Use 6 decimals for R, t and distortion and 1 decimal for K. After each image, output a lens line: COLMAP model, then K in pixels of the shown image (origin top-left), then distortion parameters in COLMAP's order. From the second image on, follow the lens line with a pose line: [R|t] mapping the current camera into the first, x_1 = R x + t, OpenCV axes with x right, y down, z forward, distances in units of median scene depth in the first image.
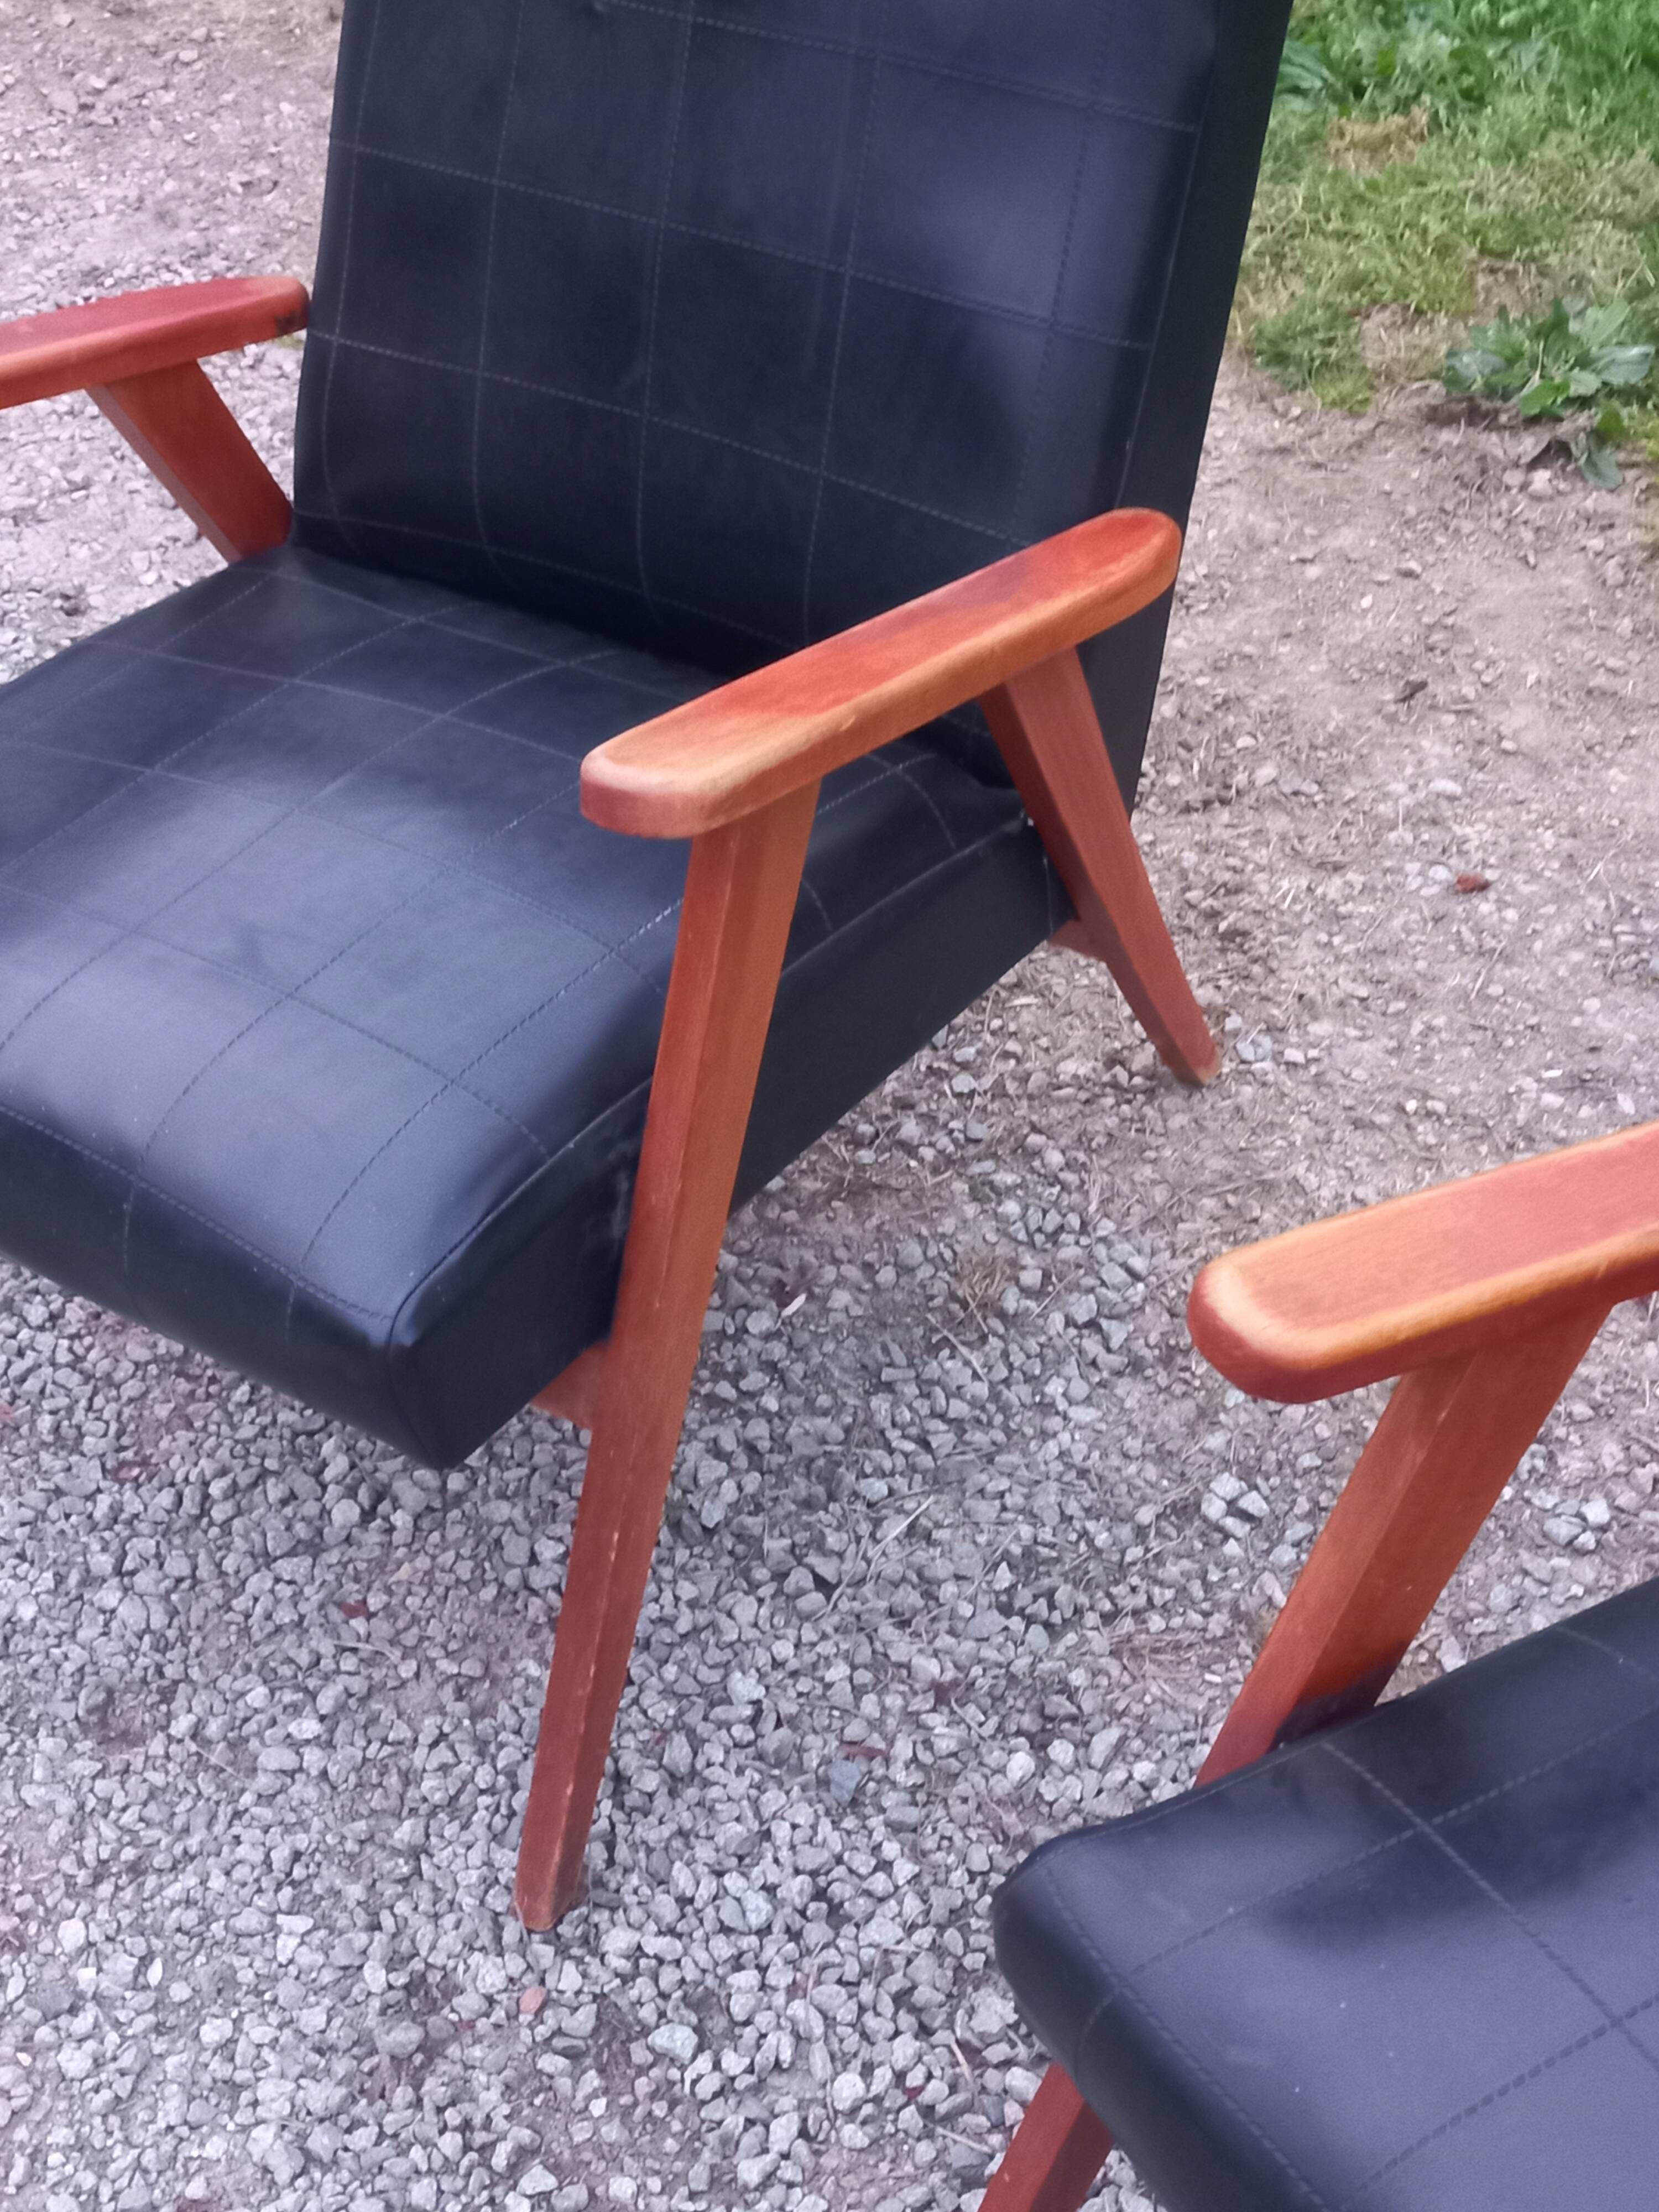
lens RADIAL K [[3157.2, 0, 827.8], [0, 3157.2, 1098.7], [0, 0, 1]] dist [0.099393, -0.120875]
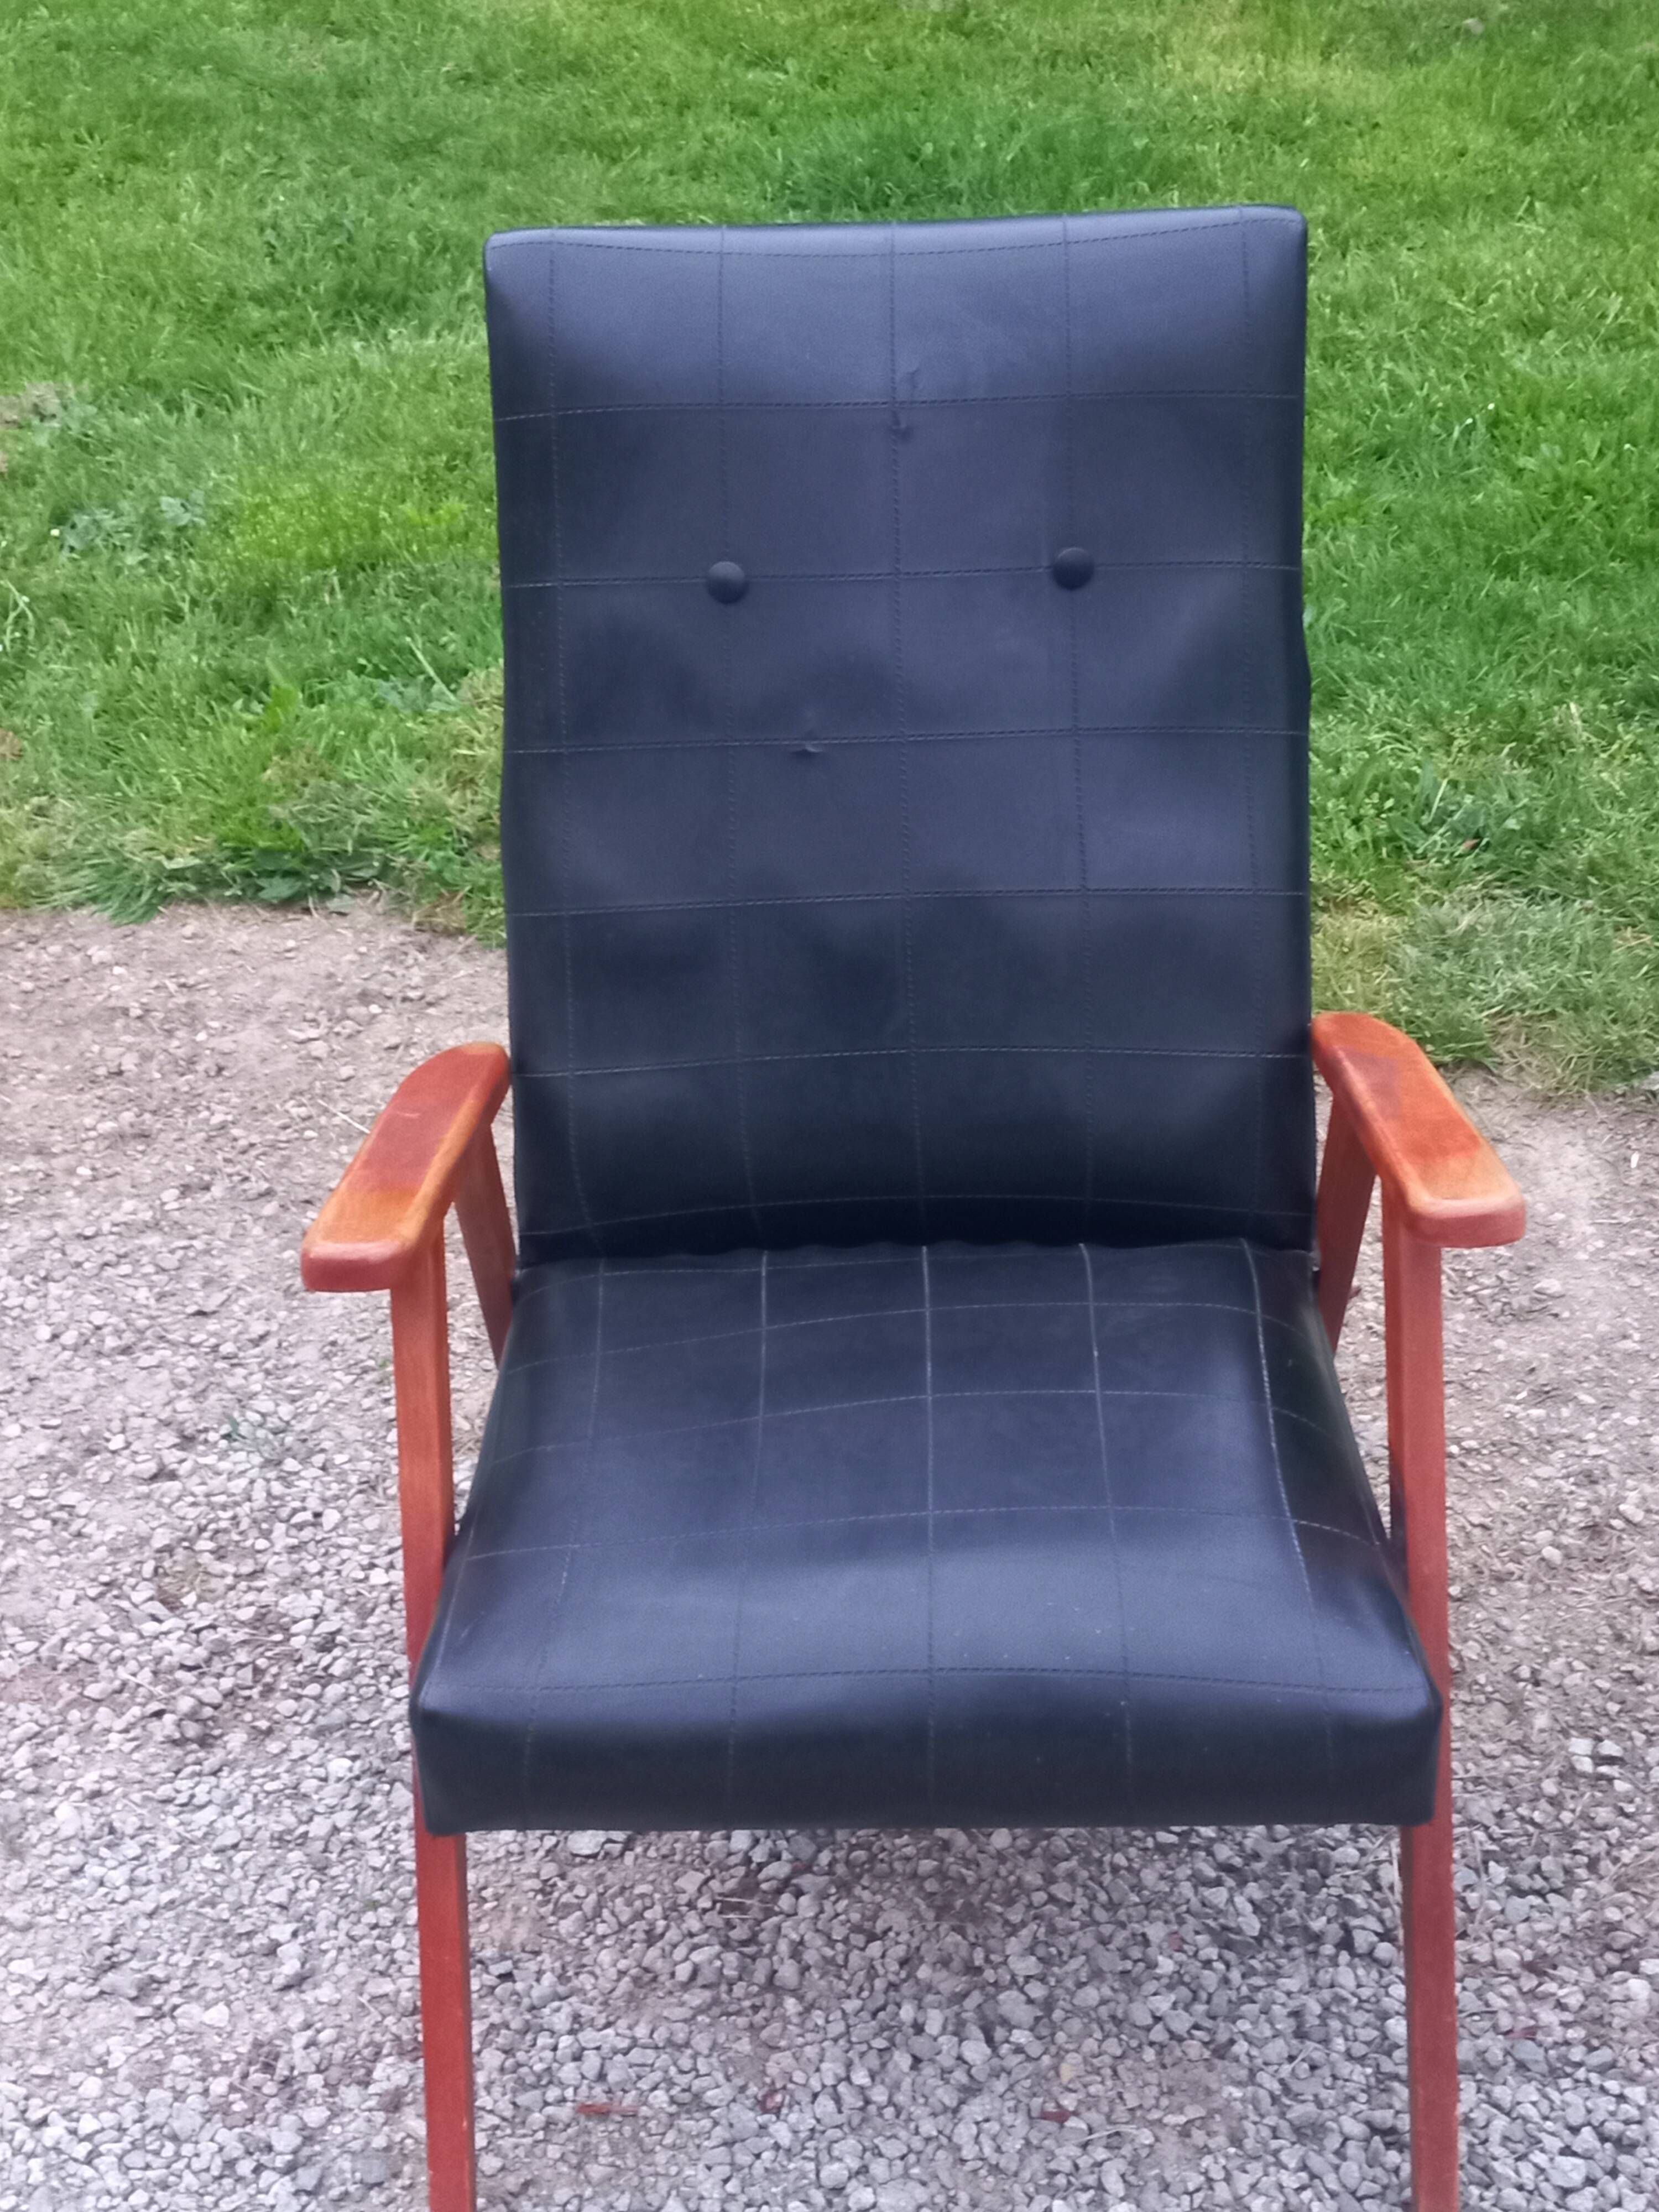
lens RADIAL K [[3157.2, 0, 827.8], [0, 3157.2, 1098.7], [0, 0, 1]] dist [0.099393, -0.120875]
pose [[0.844082, -0.240505, 0.479252, -0.618672], [0.347771, 0.925842, -0.147891, -0.028155], [-0.408143, 0.291502, 0.865128, -0.026393]]
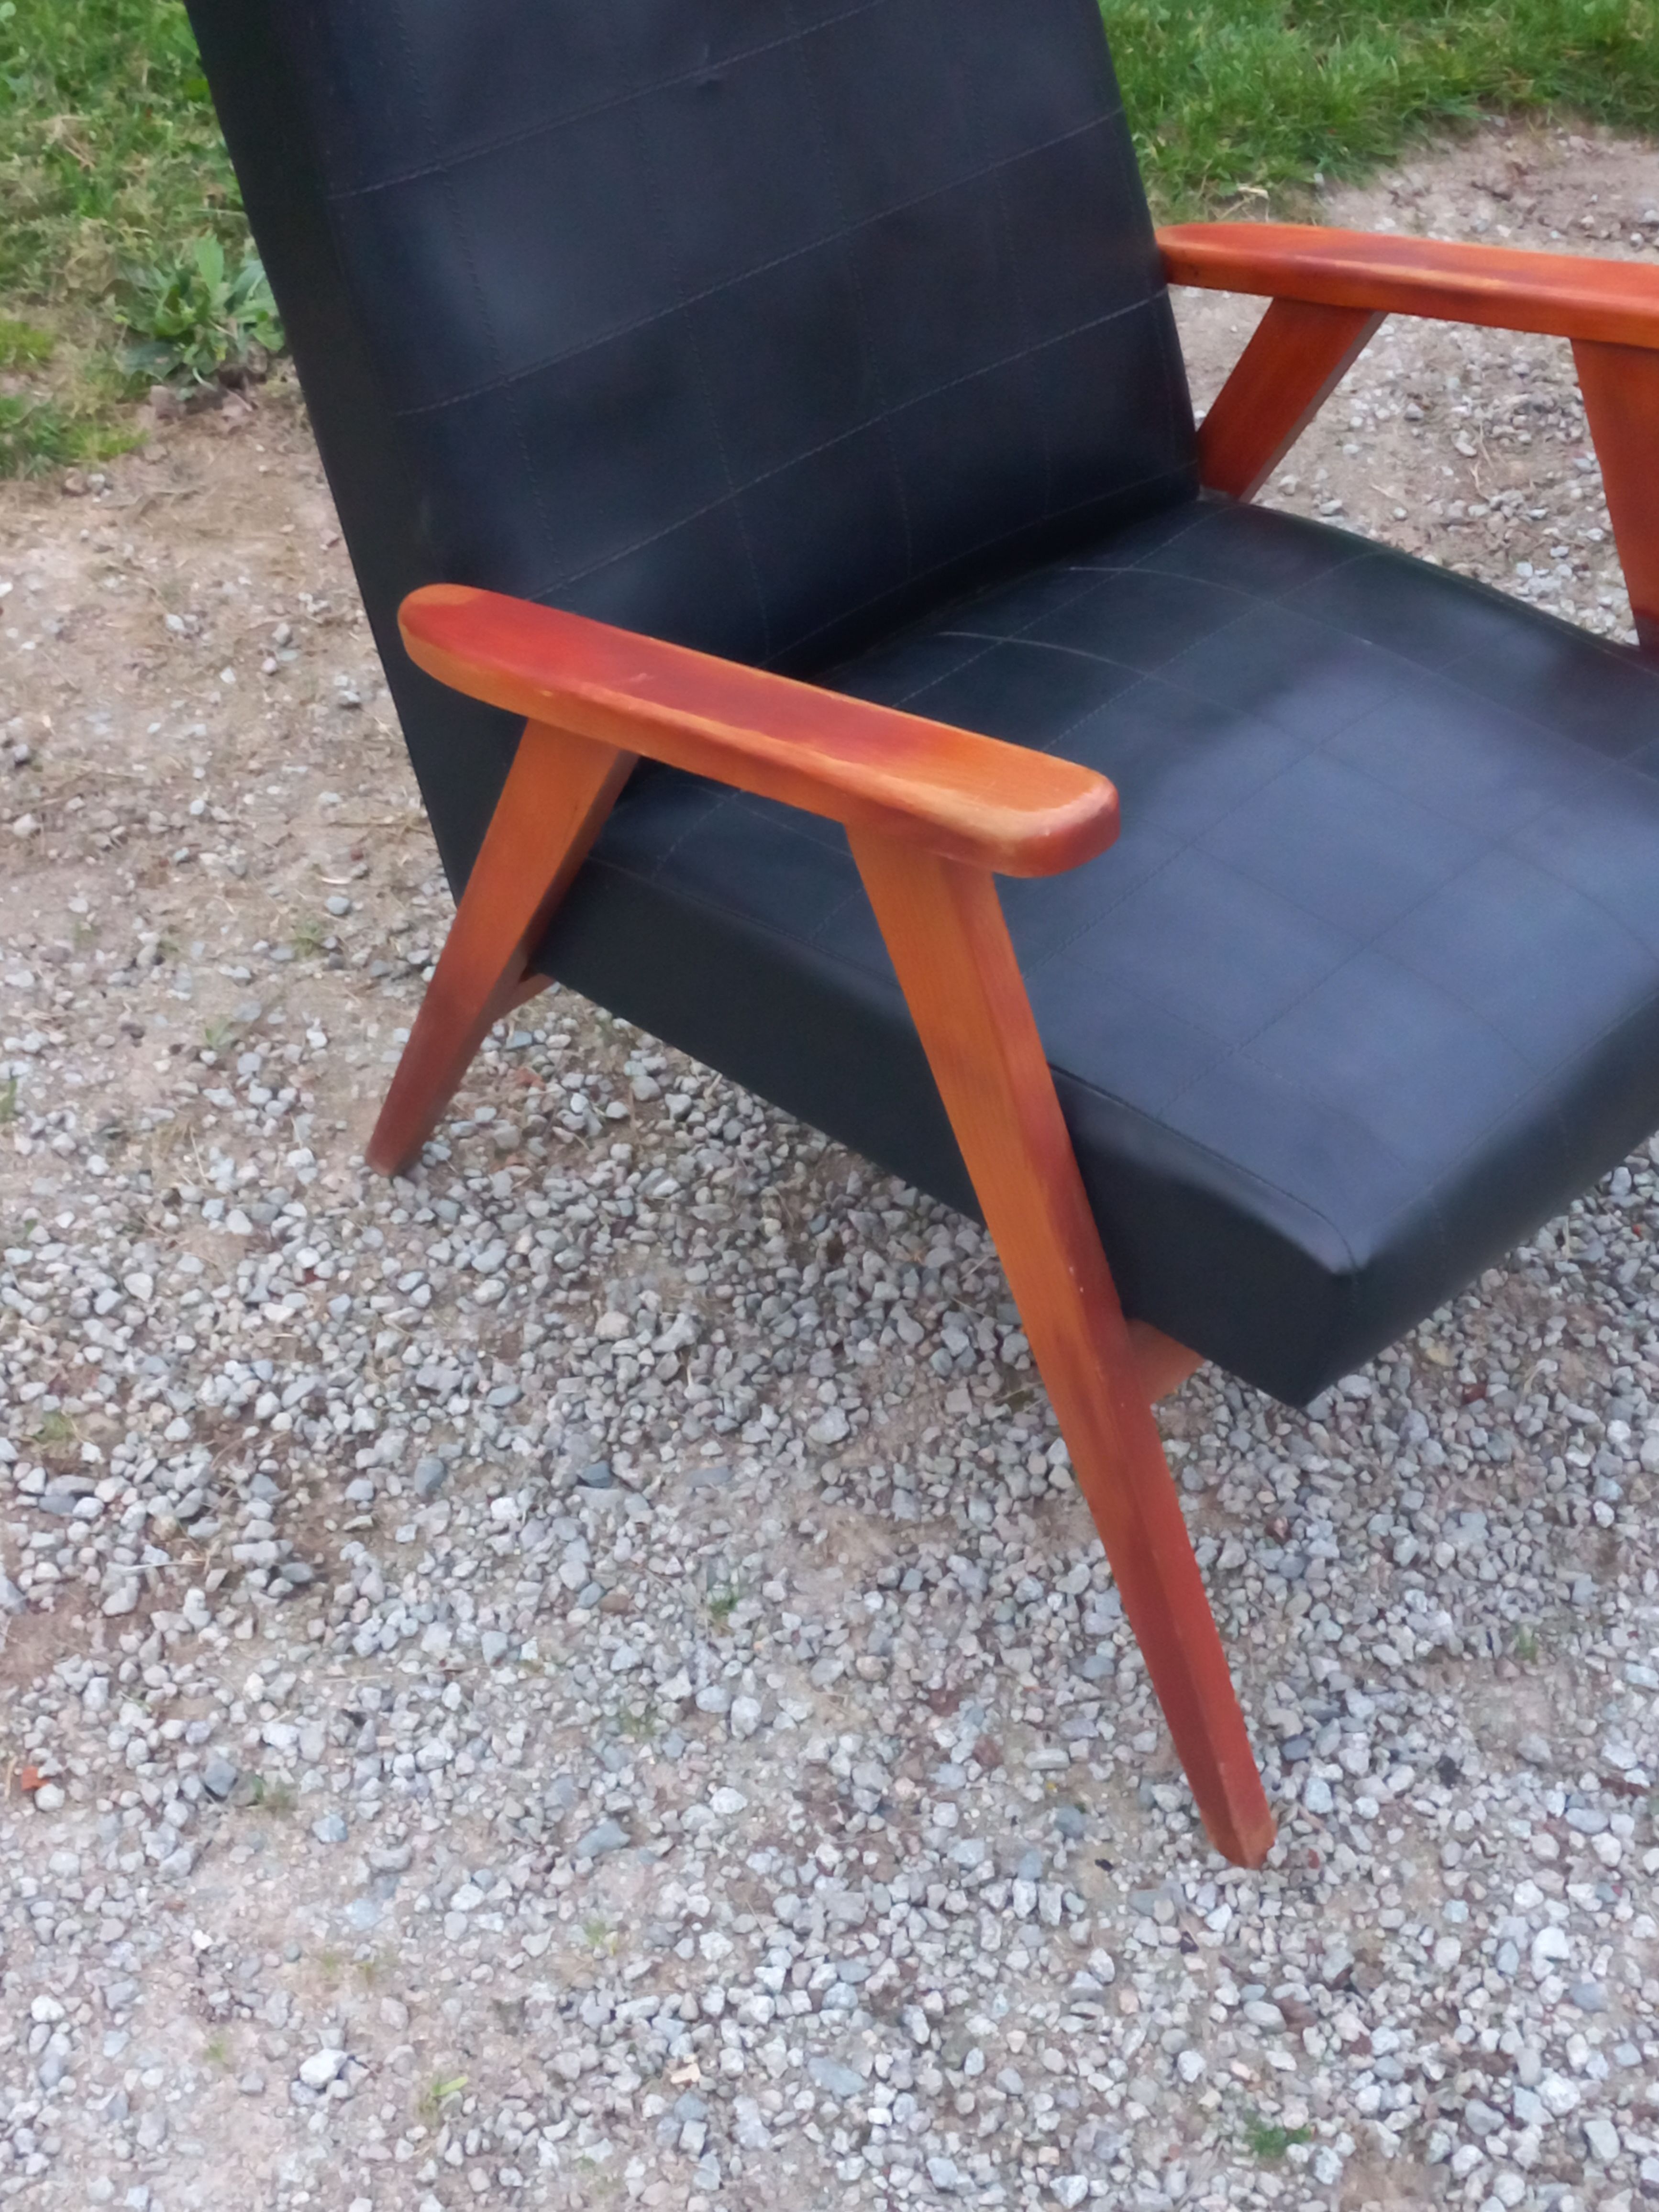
lens RADIAL K [[3157.2, 0, 827.8], [0, 3157.2, 1098.7], [0, 0, 1]] dist [0.099393, -0.120875]
pose [[0.216918, -0.608696, 0.763175, -0.901557], [0.618034, 0.690787, 0.375296, -0.423409], [-0.755632, 0.390259, 0.526039, 0.519761]]
